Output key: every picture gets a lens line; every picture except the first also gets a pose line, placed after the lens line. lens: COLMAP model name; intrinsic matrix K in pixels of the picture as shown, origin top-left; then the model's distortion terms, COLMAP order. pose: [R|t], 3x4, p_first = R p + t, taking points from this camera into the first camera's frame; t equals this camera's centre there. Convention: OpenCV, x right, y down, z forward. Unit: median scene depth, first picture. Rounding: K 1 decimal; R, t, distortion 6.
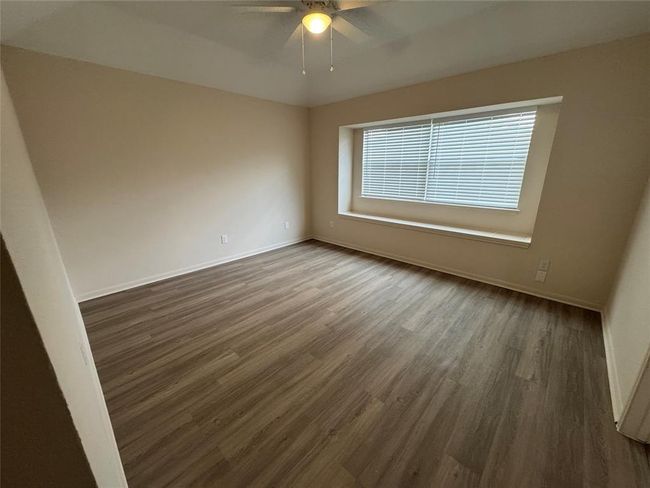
lens RADIAL K [[261.1, 0, 324.2], [0, 261.1, 245.6], [0, 0, 1]] dist [-0.002338, 0.000091]
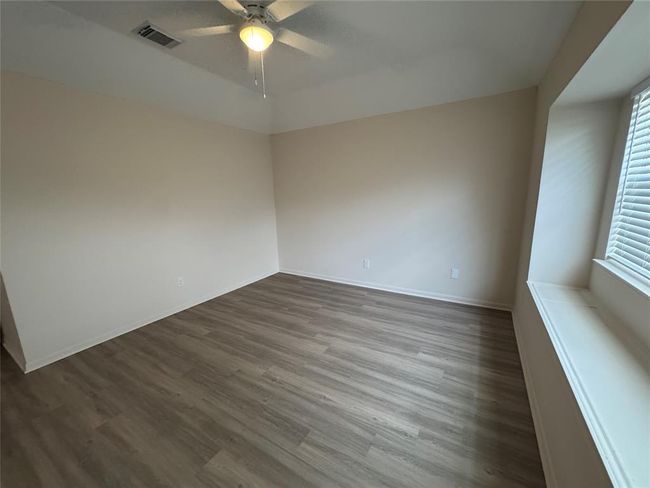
lens RADIAL K [[261.1, 0, 324.5], [0, 261.1, 242.8], [0, 0, 1]] dist [-0.002338, 0.000091]
pose [[0.210980, 0.183311, -0.960148, 0.628559], [-0.259060, 0.957620, 0.125904, -0.222949], [0.942537, 0.222173, 0.249528, 0.714387]]
